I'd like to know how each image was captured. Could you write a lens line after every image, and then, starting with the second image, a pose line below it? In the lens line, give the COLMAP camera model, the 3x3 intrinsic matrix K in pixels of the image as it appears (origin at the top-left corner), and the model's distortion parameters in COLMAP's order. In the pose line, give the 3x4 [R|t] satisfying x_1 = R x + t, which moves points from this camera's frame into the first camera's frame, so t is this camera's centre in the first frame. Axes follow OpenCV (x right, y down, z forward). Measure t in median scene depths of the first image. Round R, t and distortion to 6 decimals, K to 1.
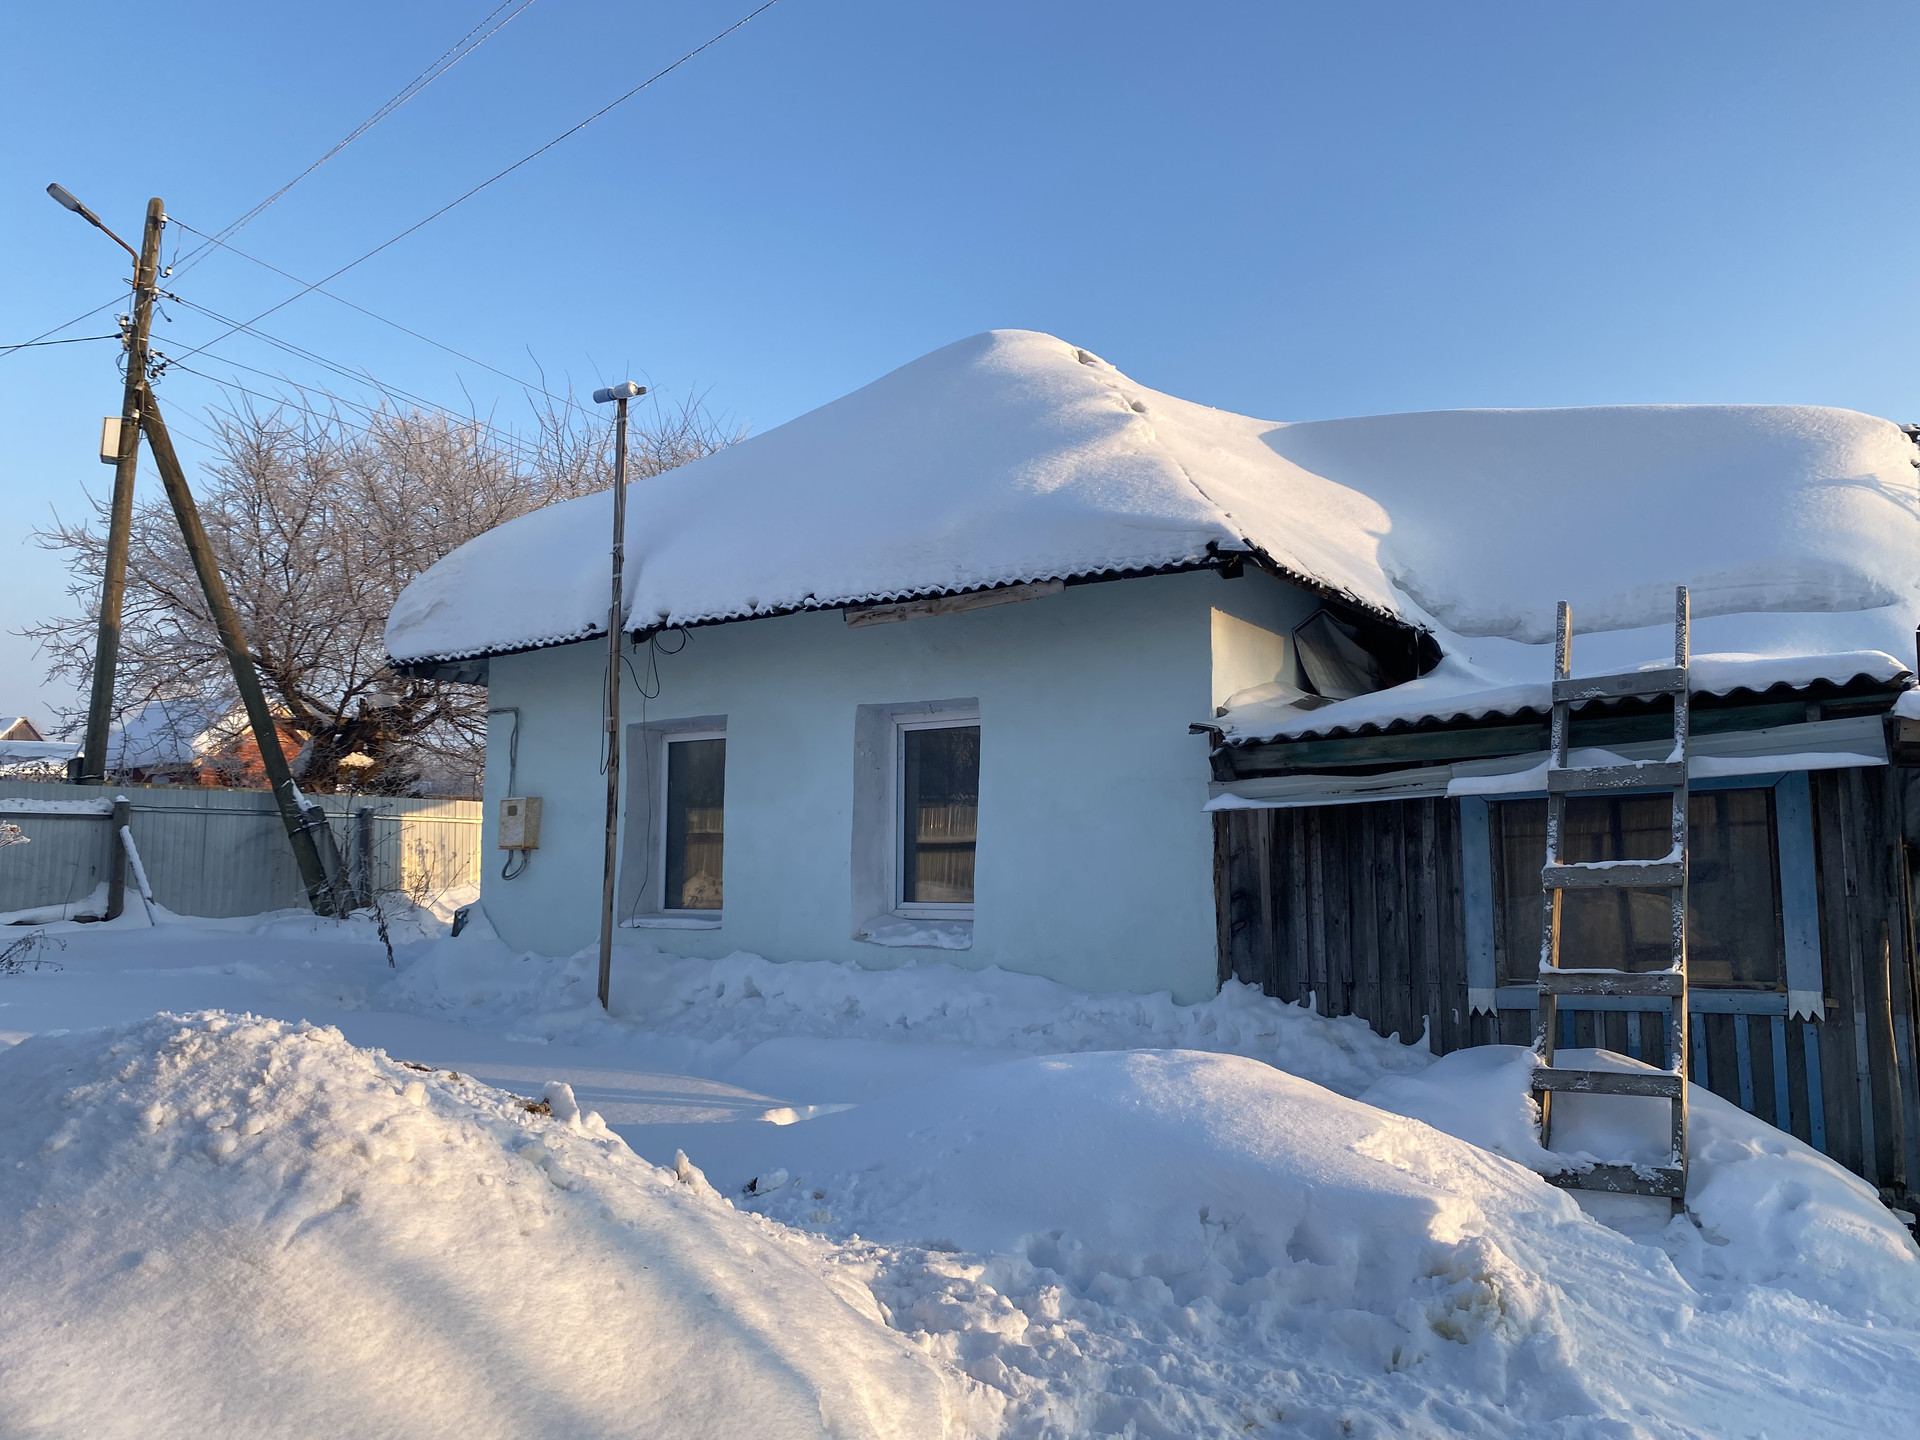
lens RADIAL K [[1460.5, 0, 955.5], [0, 1460.5, 716.6], [0, 0, 1]] dist [0.034683, -0.005702]
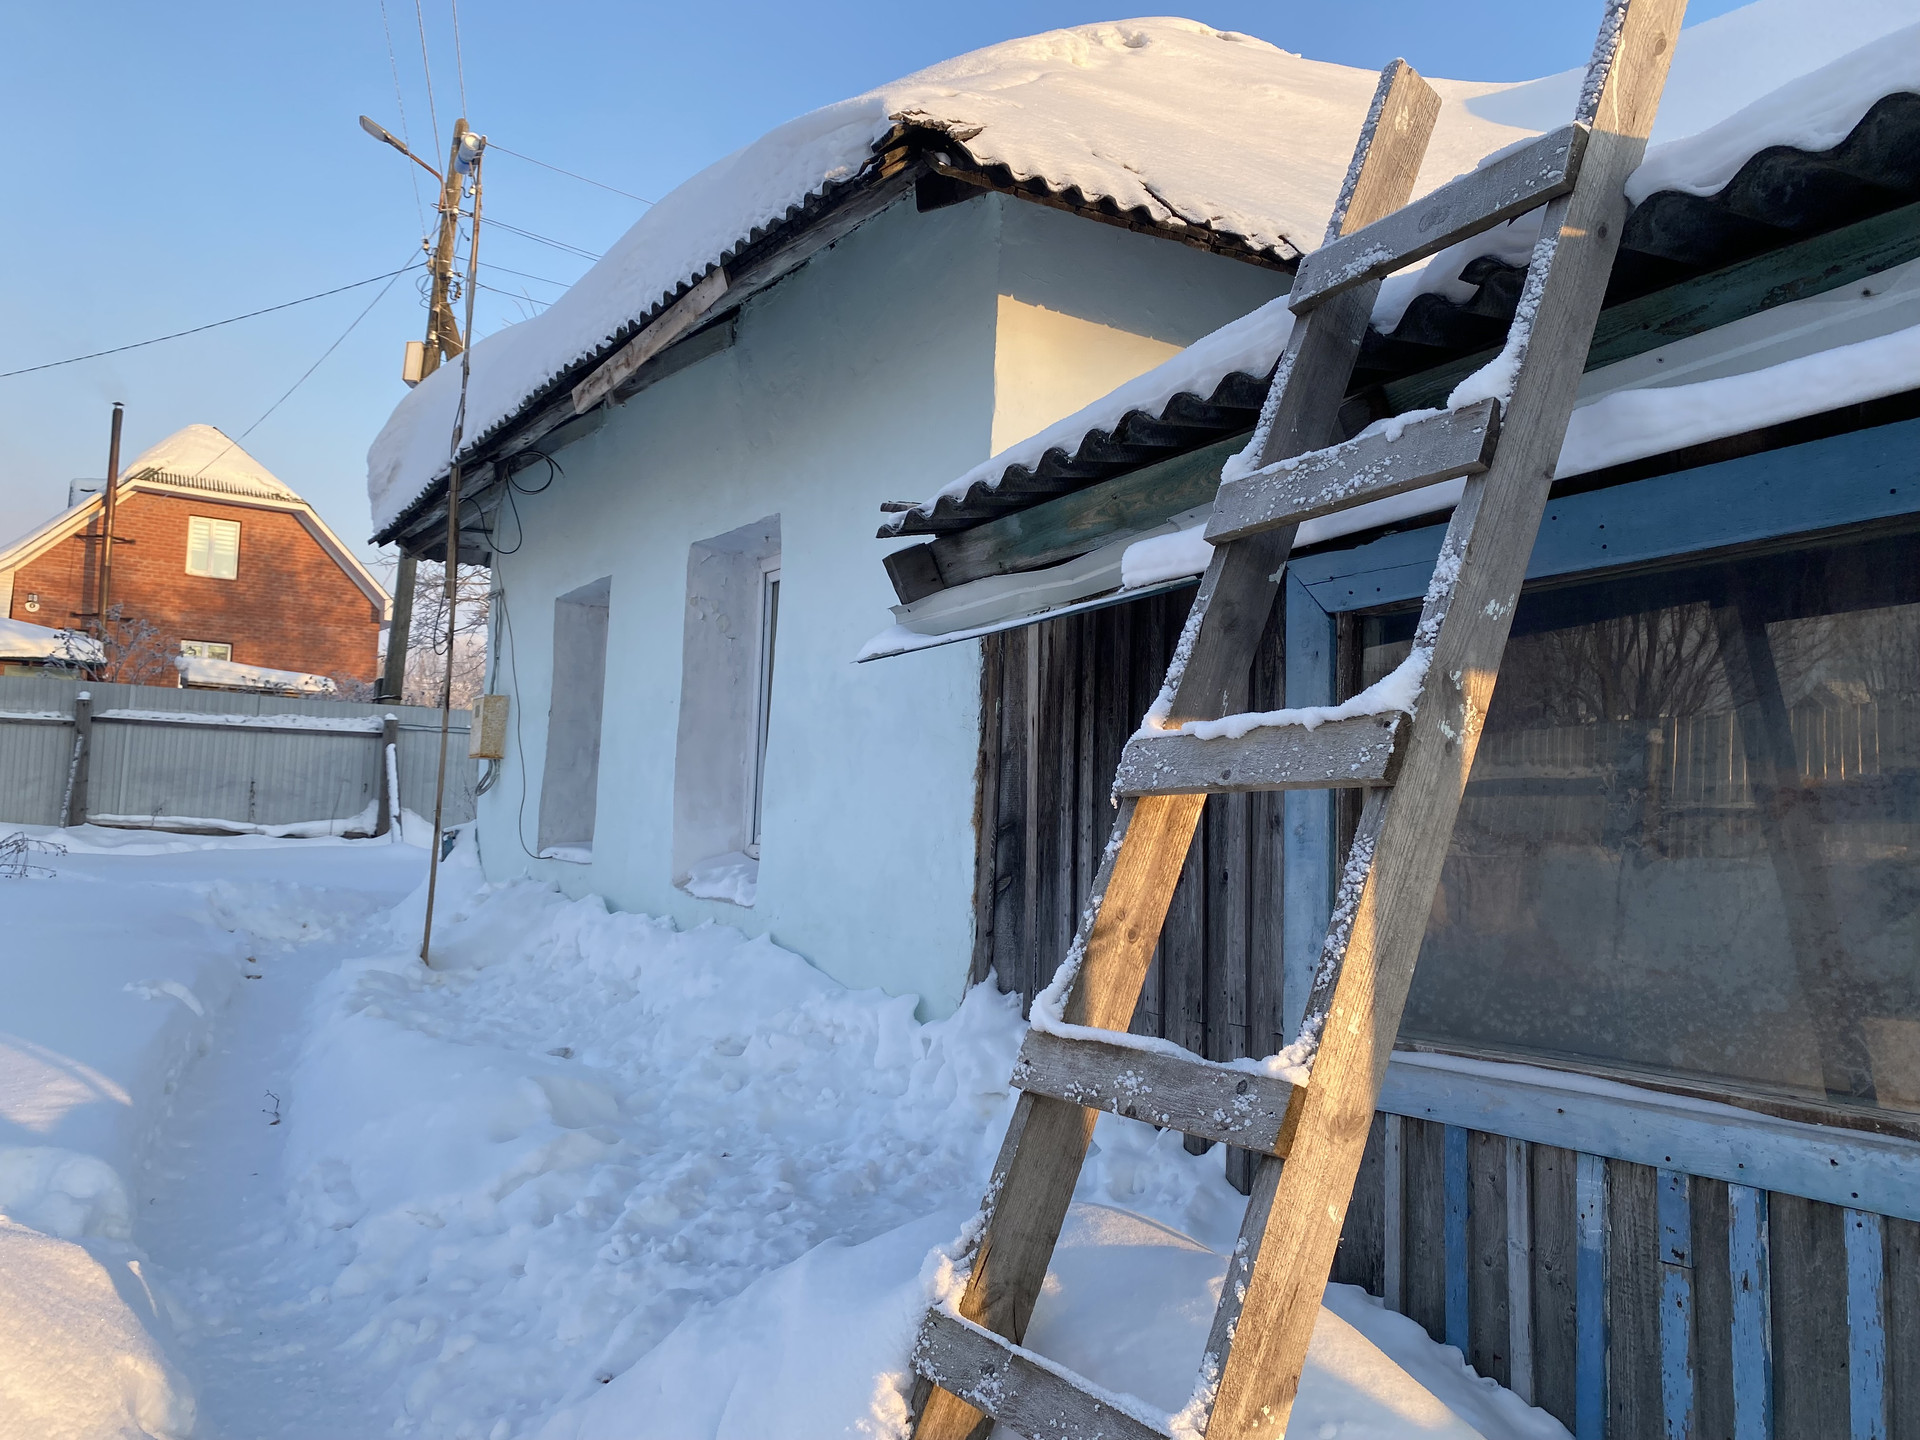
lens RADIAL K [[1460.5, 0, 962.5], [0, 1460.5, 706.1], [0, 0, 1]] dist [0.034683, -0.005702]
pose [[0.913608, -0.000316, -0.406596, 0.314125], [0.008285, 0.999807, 0.017840, 0.054786], [0.406511, -0.019667, 0.913434, 0.407211]]
